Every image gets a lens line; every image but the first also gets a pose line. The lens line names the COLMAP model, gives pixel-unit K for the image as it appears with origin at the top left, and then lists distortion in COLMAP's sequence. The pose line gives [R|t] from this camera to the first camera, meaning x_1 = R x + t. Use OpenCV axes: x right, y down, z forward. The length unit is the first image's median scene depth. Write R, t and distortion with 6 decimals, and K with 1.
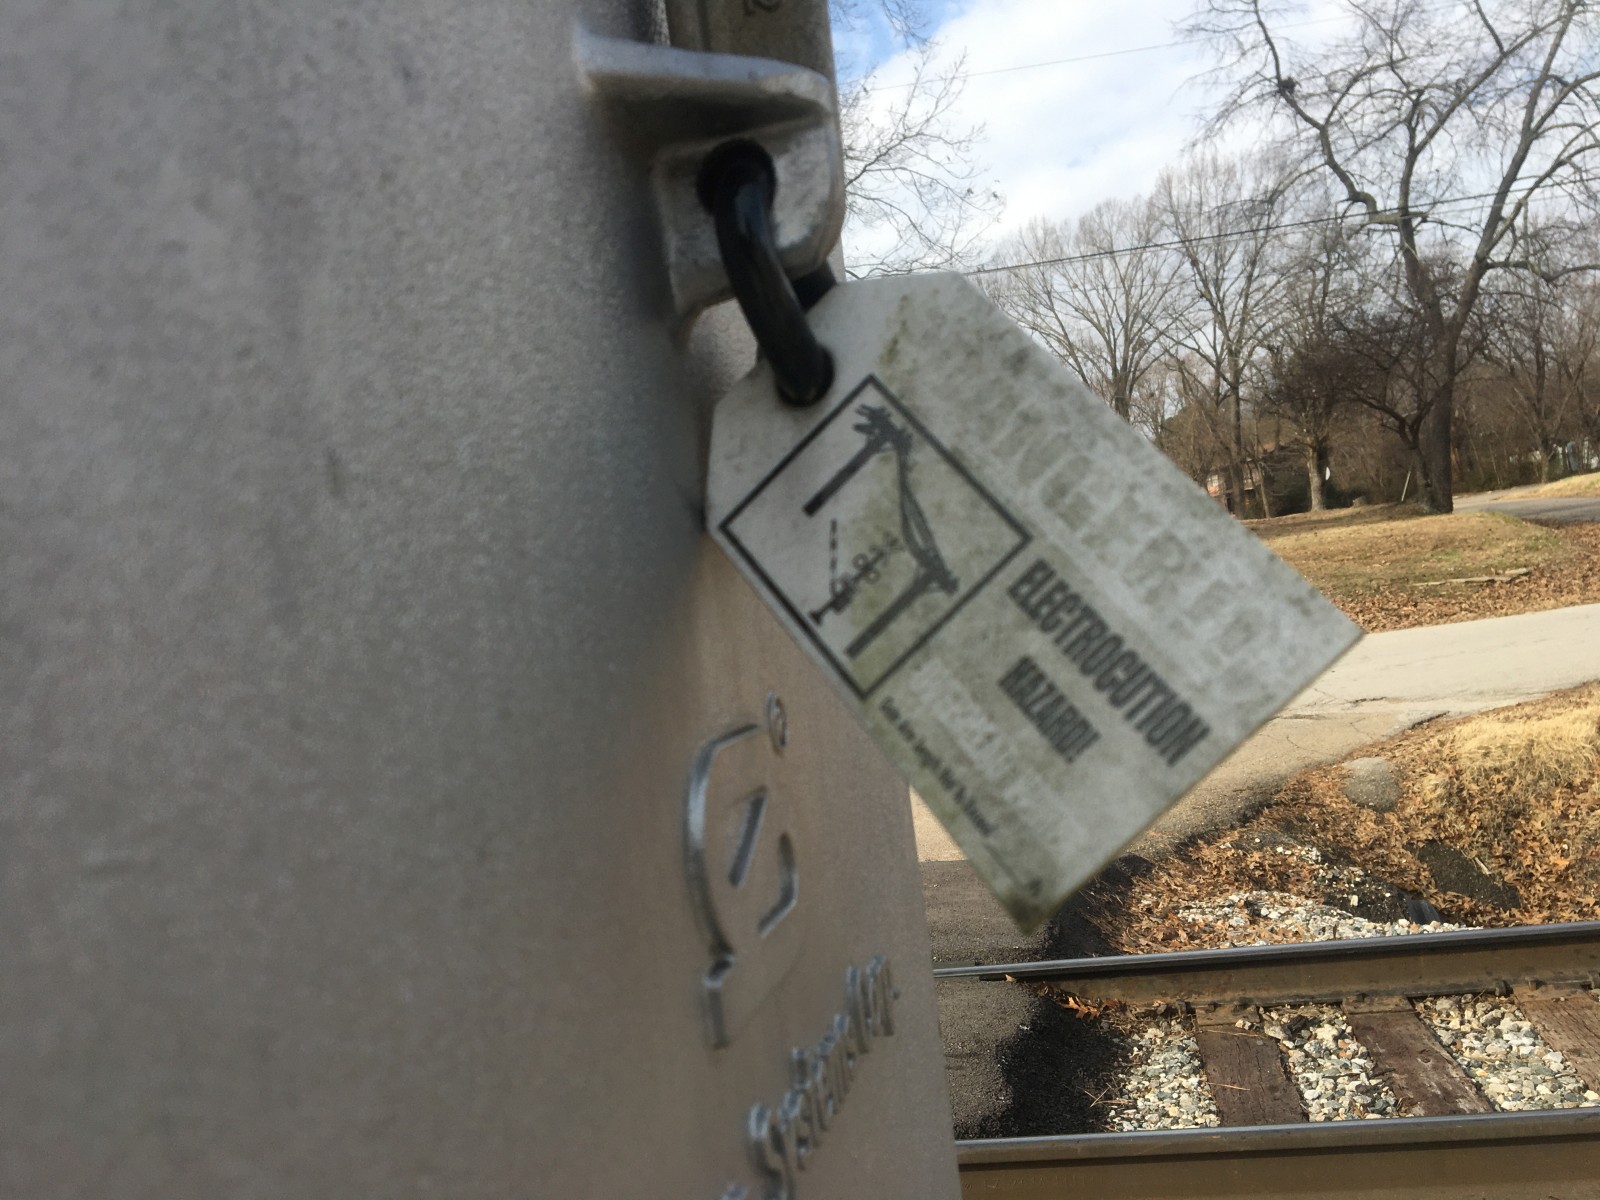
lens RADIAL K [[1357.9, 0, 780.8], [0, 1357.9, 604.2], [0, 0, 1]] dist [0.042777, -0.061842]
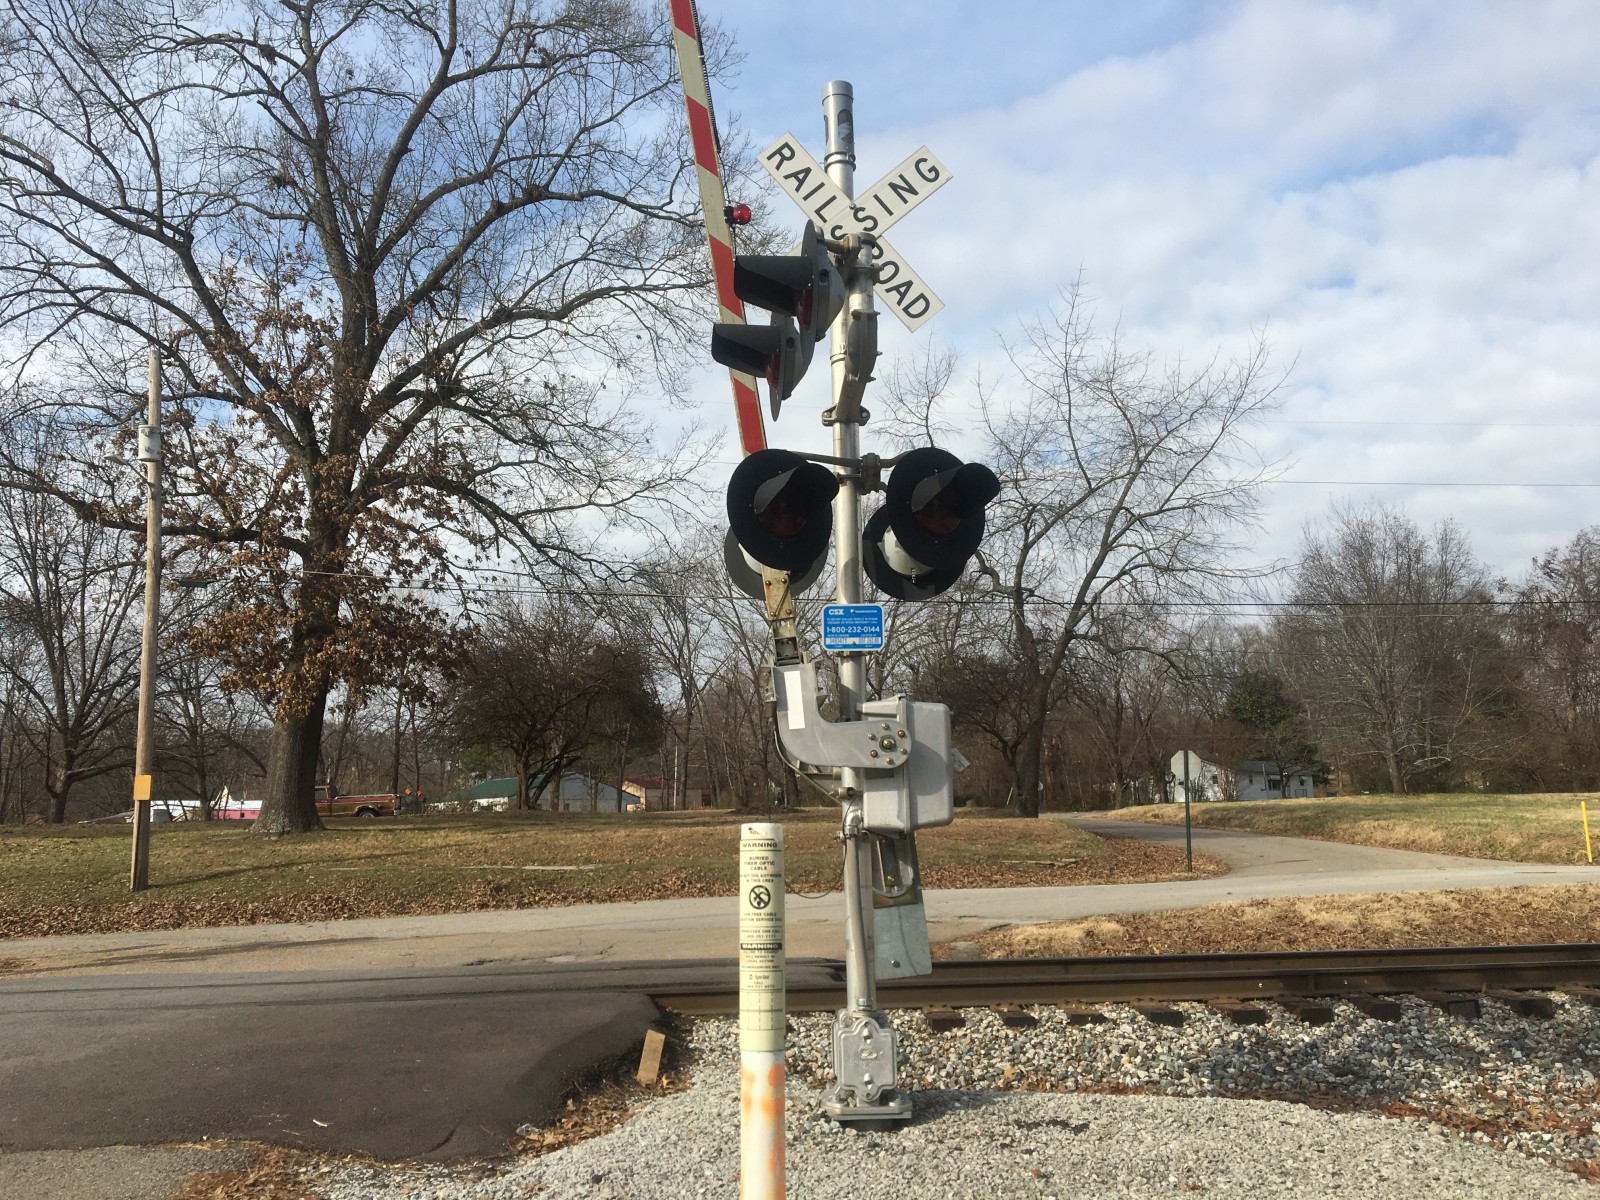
lens RADIAL K [[1348.5, 0, 774.5], [0, 1348.5, 590.2], [0, 0, 1]] dist [0.076530, -0.132958]
pose [[0.960013, 0.155291, 0.232937, -0.089024], [-0.105388, 0.971308, -0.213199, 0.024604], [-0.259361, 0.180125, 0.948834, -0.213011]]
